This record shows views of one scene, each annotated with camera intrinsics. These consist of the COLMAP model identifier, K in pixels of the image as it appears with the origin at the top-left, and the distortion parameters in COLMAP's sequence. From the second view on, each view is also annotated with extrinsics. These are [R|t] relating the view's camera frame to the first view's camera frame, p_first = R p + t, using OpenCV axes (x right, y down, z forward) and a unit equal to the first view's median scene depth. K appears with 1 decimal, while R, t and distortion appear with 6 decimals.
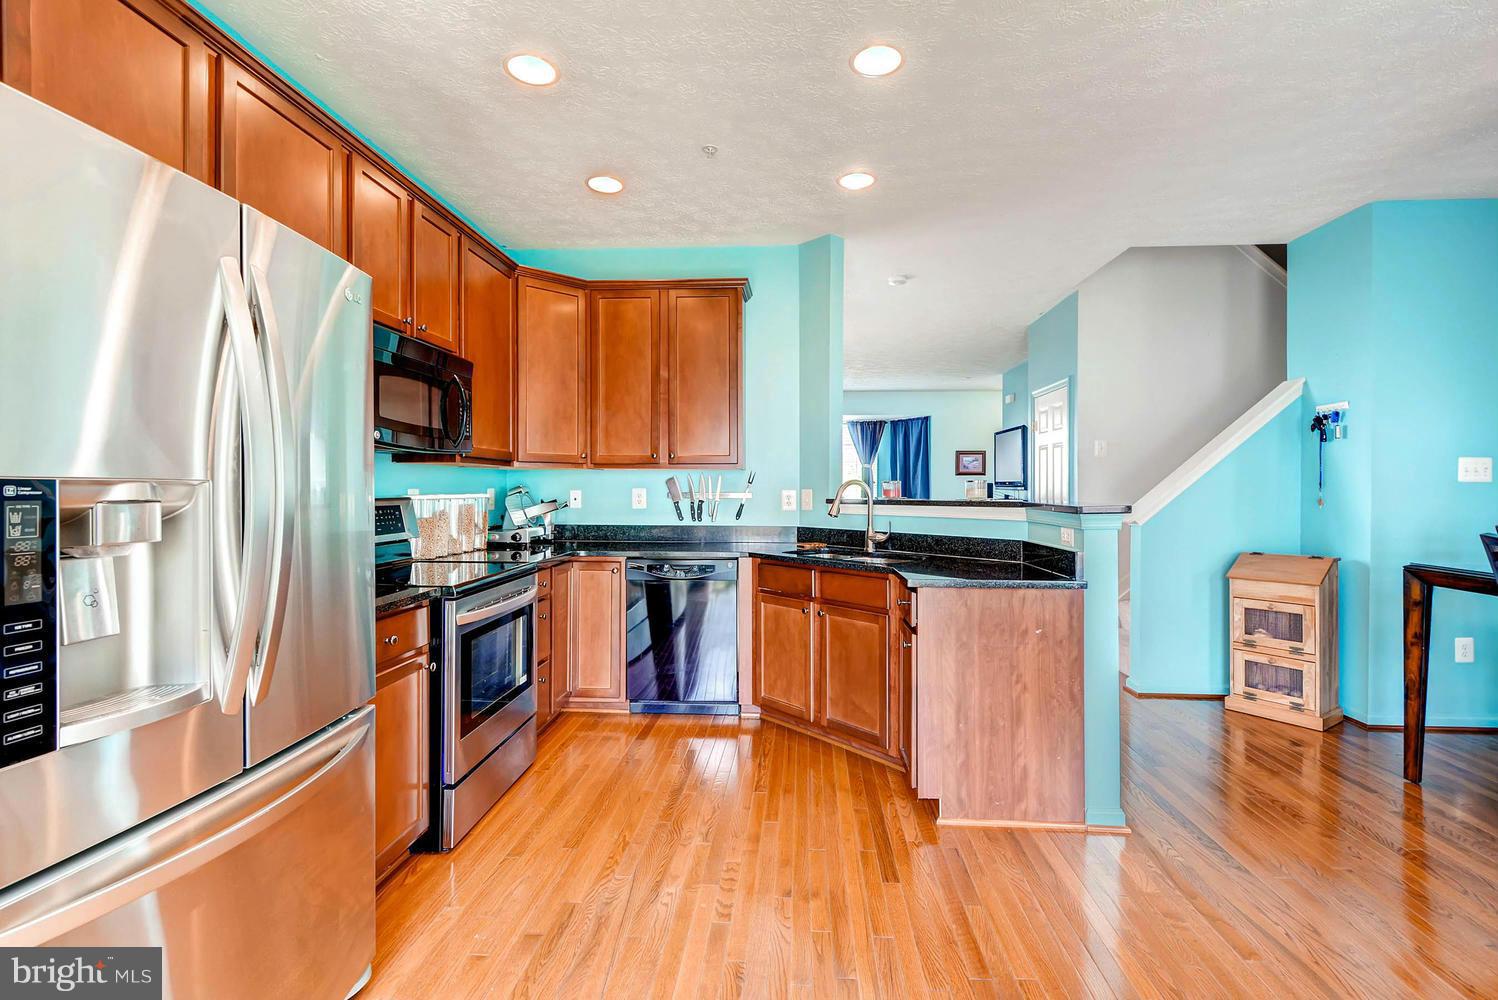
lens RADIAL K [[678.5, 0, 761.7], [0, 678.5, 490.9], [0, 0, 1]] dist [0.006848, -0.004172]
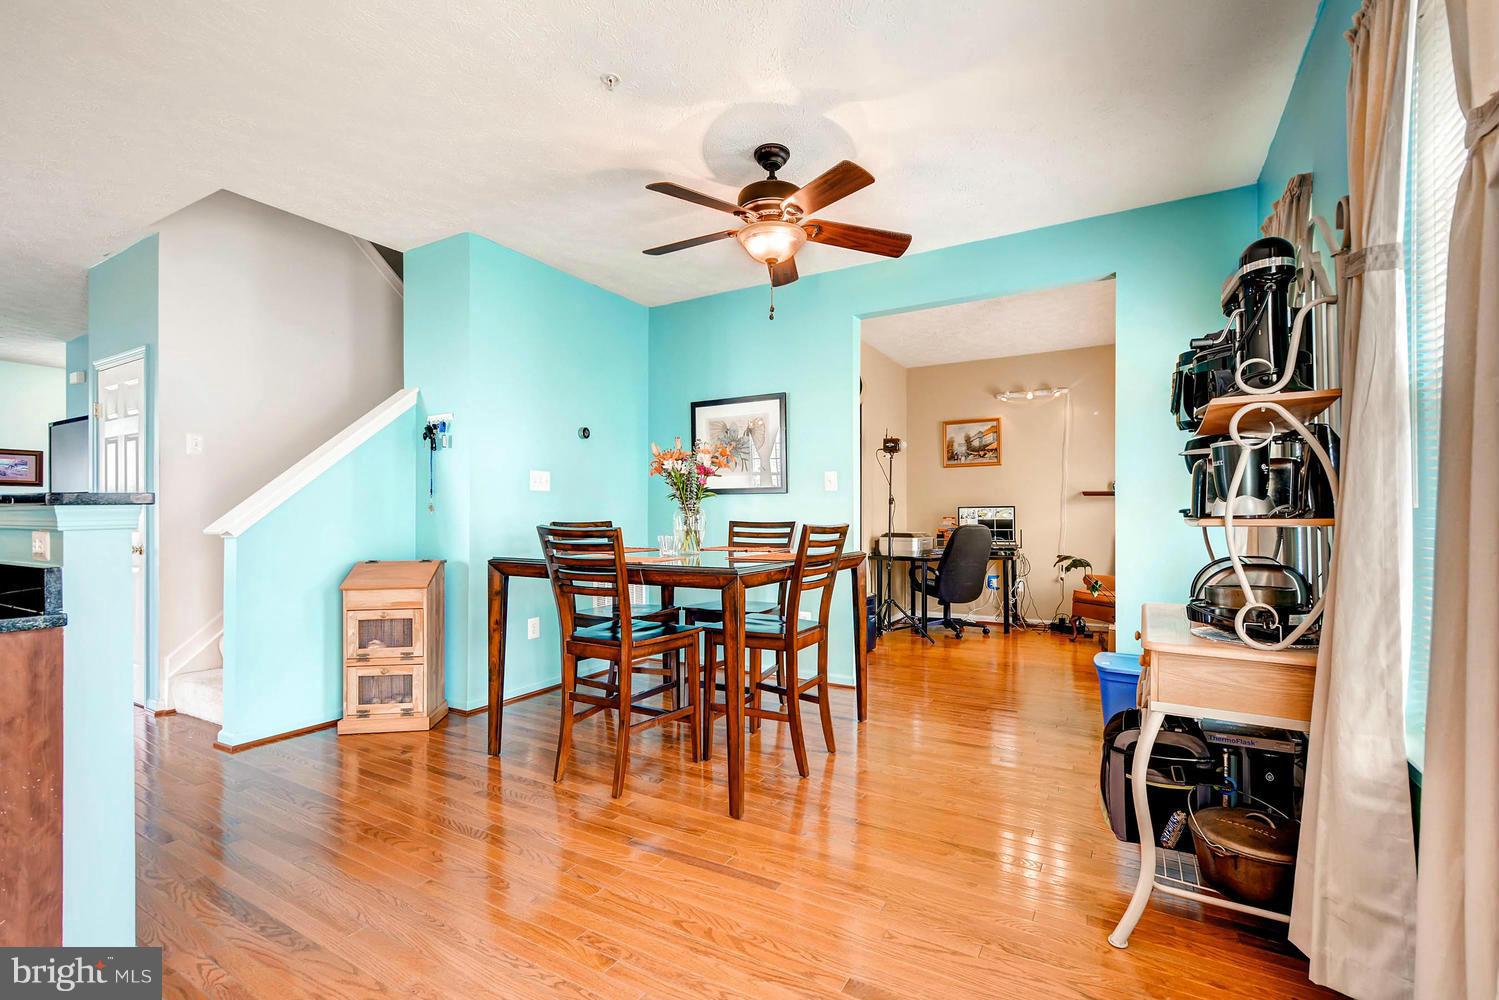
lens RADIAL K [[679.0, 0, 754.6], [0, 679.0, 505.7], [0, 0, 1]] dist [0.006848, -0.004172]
pose [[0.454048, 0.002104, 0.890975, 0.132421], [0.008386, 0.999943, -0.006635, 0.027267], [-0.890938, 0.010484, 0.454004, 0.096434]]
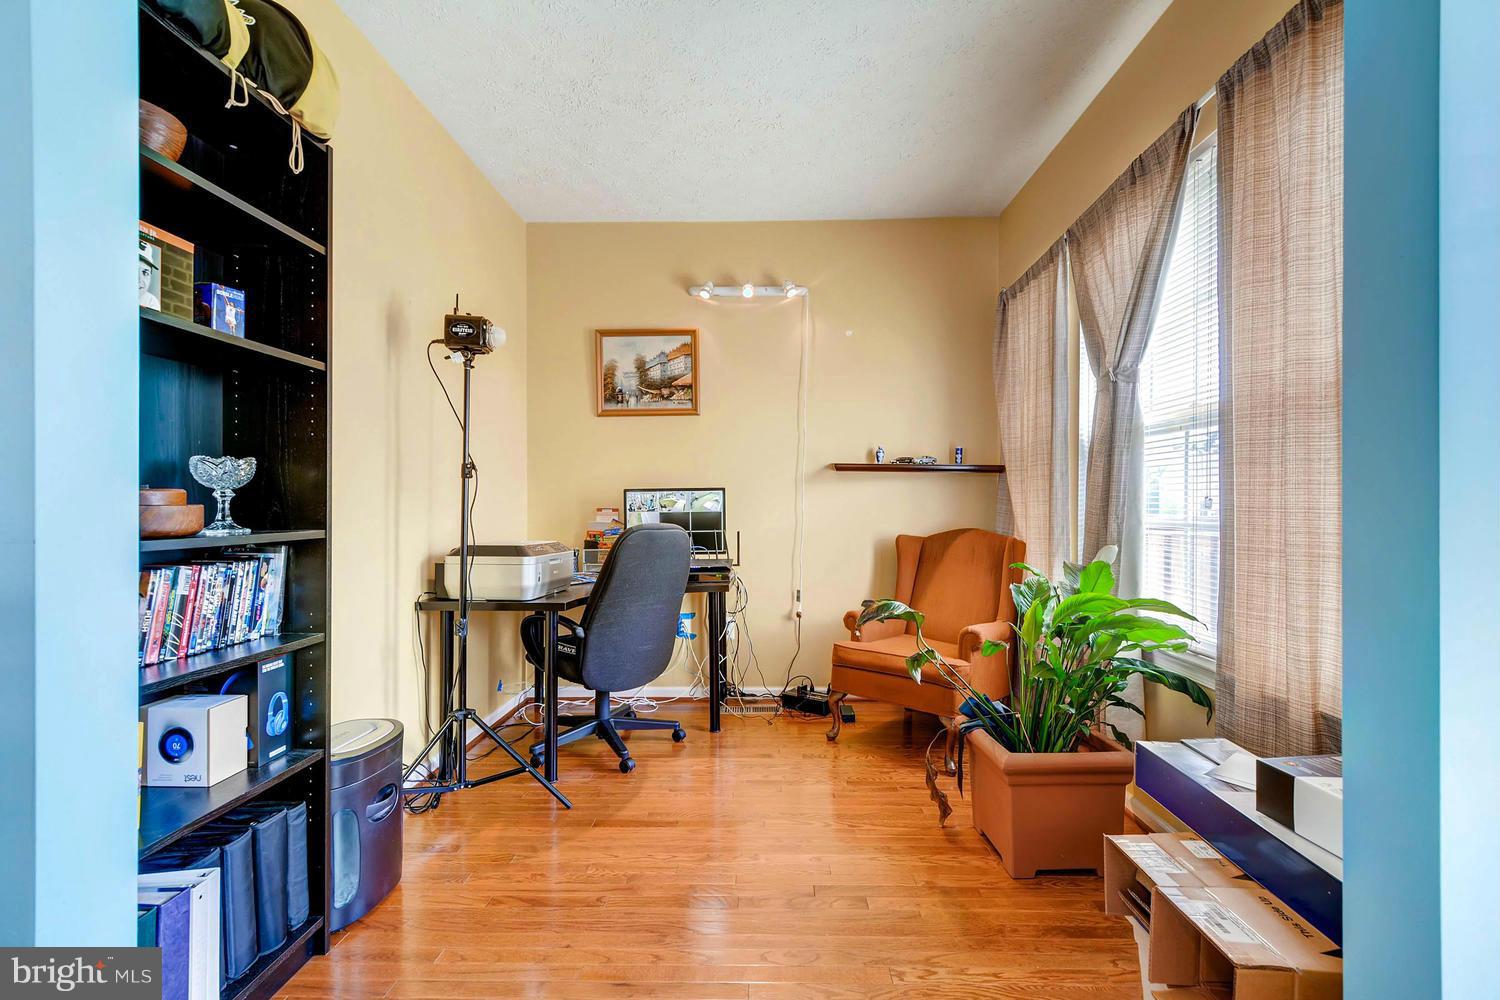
lens RADIAL K [[679.5, 0, 756.6], [0, 679.5, 503.7], [0, 0, 1]] dist [0.006848, -0.004172]
pose [[-0.018072, -0.002304, 0.999834, 0.360153], [0.009757, 0.999949, 0.002480, 0.031138], [-0.999789, 0.009801, -0.018049, 0.139336]]
